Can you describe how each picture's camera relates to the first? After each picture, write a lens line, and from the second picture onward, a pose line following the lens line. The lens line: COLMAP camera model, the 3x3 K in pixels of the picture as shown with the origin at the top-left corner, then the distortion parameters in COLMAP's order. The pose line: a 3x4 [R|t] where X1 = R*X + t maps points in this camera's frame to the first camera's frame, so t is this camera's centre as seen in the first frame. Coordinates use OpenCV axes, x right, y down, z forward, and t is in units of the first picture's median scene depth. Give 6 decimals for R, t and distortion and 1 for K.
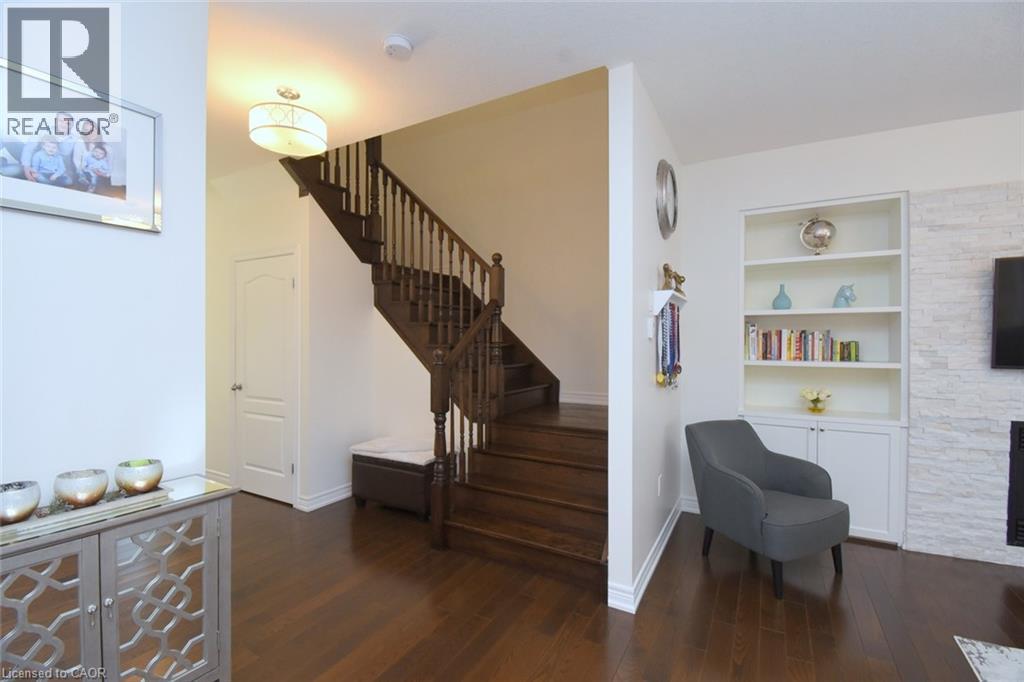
lens RADIAL K [[451.5, 0, 506.5], [0, 451.5, 342.5], [0, 0, 1]] dist [0.018051, -0.024777]
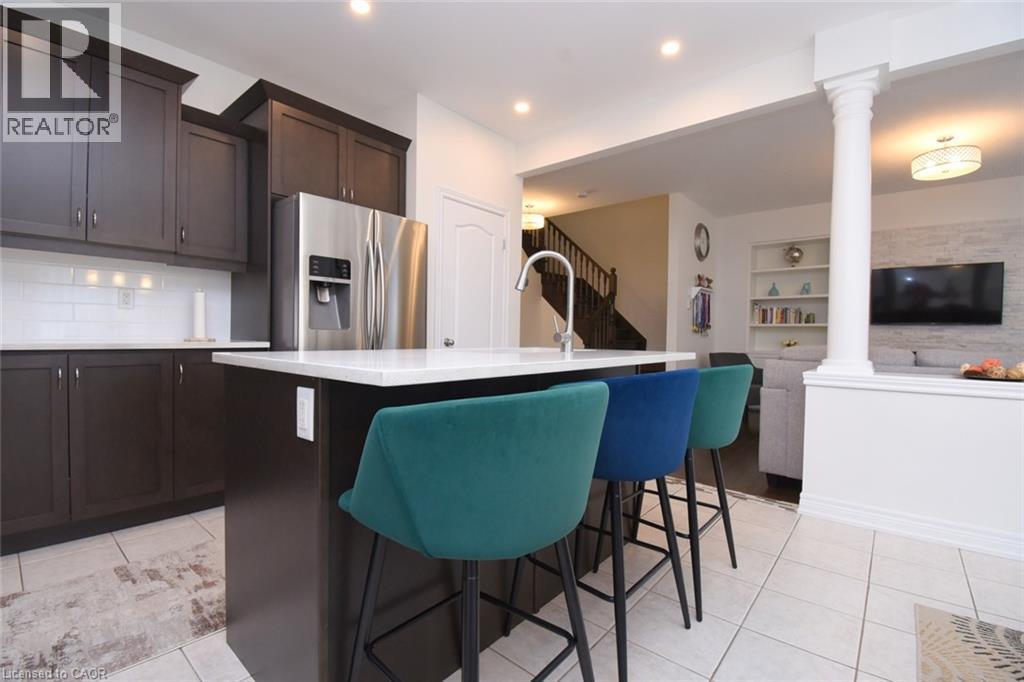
lens RADIAL K [[451.5, 0, 506.5], [0, 451.5, 342.5], [0, 0, 1]] dist [0.018051, -0.024777]
pose [[0.981411, 0.015529, -0.191291, -0.116049], [-0.013252, 0.999825, 0.013176, 0.122680], [0.191462, -0.010396, 0.981445, -1.193376]]
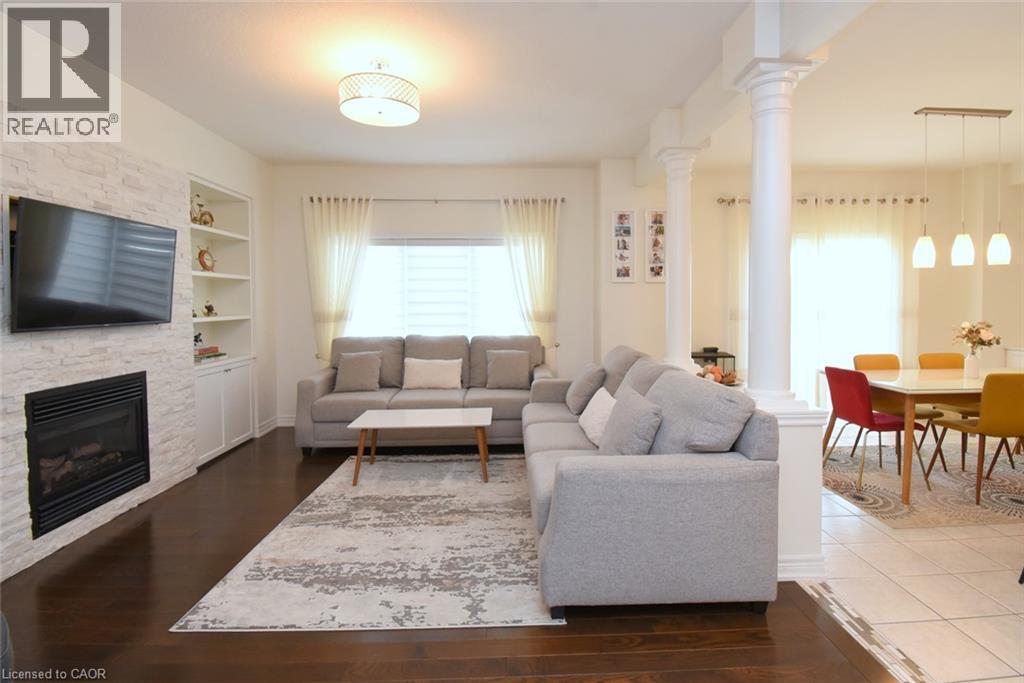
lens RADIAL K [[485.1, 0, 536.5], [0, 485.1, 316.7], [0, 0, 1]] dist [0.000731, -0.018235]
pose [[-0.543663, -0.028081, 0.838834, -0.119527], [0.003074, 0.999367, 0.035447, 0.001780], [-0.839298, 0.021850, -0.543232, 0.607878]]
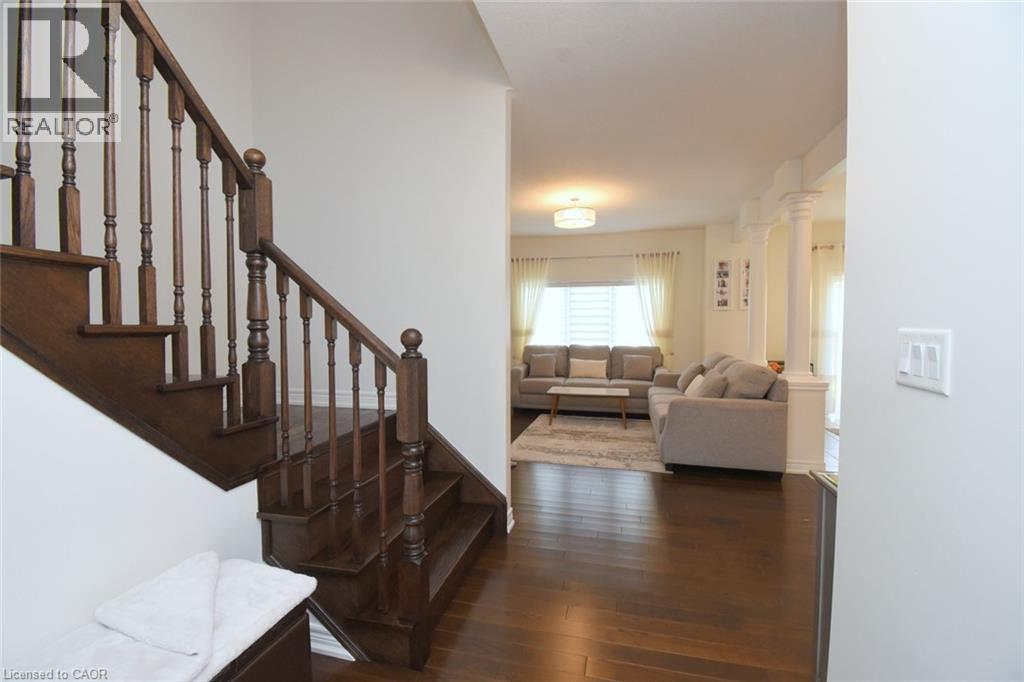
lens RADIAL K [[451.5, 0, 506.5], [0, 451.5, 342.5], [0, 0, 1]] dist [0.018051, -0.024777]
pose [[-0.257261, -0.041740, 0.965440, -0.756588], [0.001191, 0.999052, 0.043510, 0.005508], [-0.966341, 0.012343, -0.256968, 1.044256]]
